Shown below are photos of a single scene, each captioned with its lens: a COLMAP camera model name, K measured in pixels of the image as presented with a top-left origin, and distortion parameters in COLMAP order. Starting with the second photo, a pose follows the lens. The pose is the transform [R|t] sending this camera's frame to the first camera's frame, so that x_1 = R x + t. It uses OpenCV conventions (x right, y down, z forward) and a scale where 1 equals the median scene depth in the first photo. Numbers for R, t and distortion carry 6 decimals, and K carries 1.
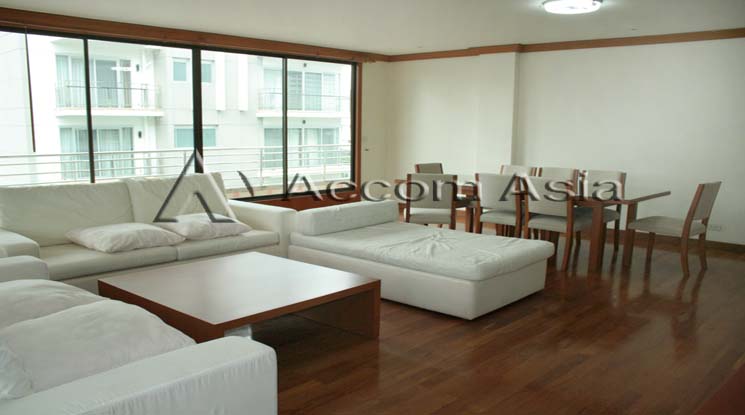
lens RADIAL K [[655.9, 0, 372.5], [0, 655.9, 207.5], [0, 0, 1]] dist [-0.006587, -0.000796]
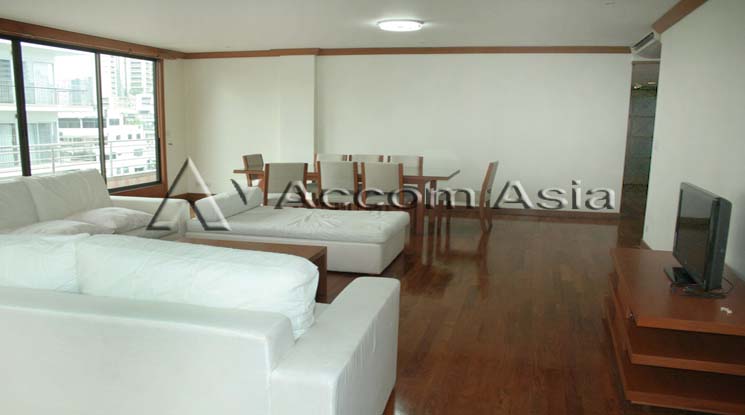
lens RADIAL K [[638.2, 0, 372.5], [0, 638.2, 207.5], [0, 0, 1]] dist [0.008190, 0.011984]
pose [[0.917314, -0.065888, 0.392676, -0.167481], [0.058688, 0.997816, 0.030326, 0.000962], [-0.393816, -0.004773, 0.919177, -0.074223]]
